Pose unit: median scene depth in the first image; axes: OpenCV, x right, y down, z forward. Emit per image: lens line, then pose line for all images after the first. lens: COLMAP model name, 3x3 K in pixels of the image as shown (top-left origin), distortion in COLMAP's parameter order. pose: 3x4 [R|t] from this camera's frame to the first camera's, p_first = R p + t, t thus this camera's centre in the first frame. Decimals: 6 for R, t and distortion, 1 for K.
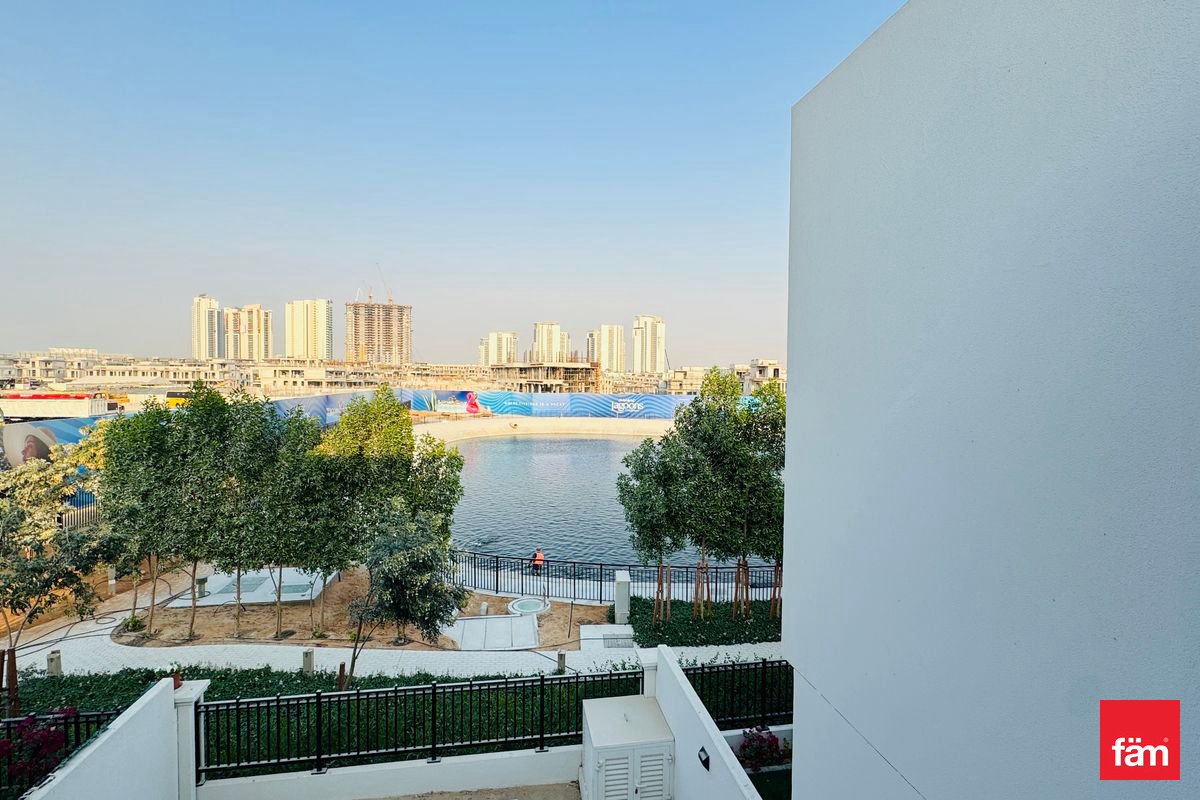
lens RADIAL K [[568.4, 0, 597.0], [0, 568.4, 394.6], [0, 0, 1]] dist [-0.002927, -0.000802]
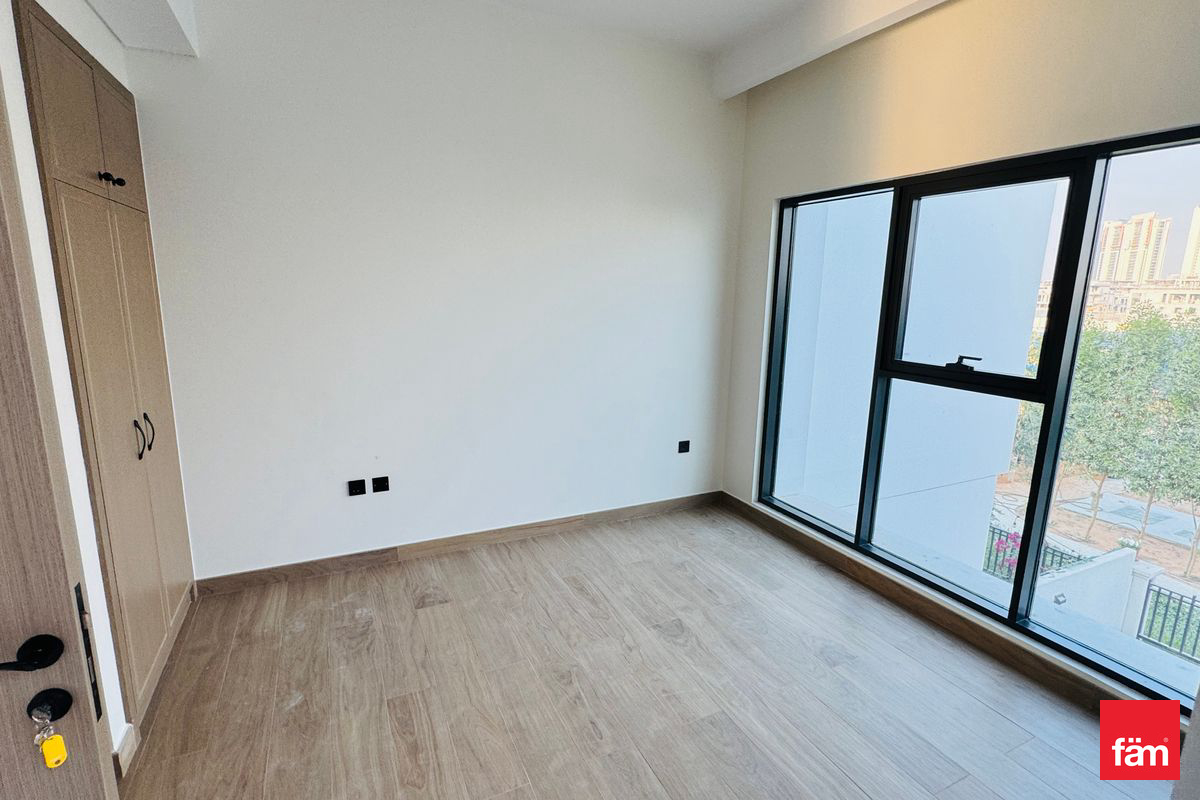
lens RADIAL K [[568.4, 0, 597.6], [0, 568.4, 394.7], [0, 0, 1]] dist [-0.002927, -0.000802]
pose [[0.276906, 0.173011, -0.945193, 0.004844], [-0.045248, 0.984914, 0.167026, 0.014147], [0.959831, -0.003483, 0.280557, -0.203440]]
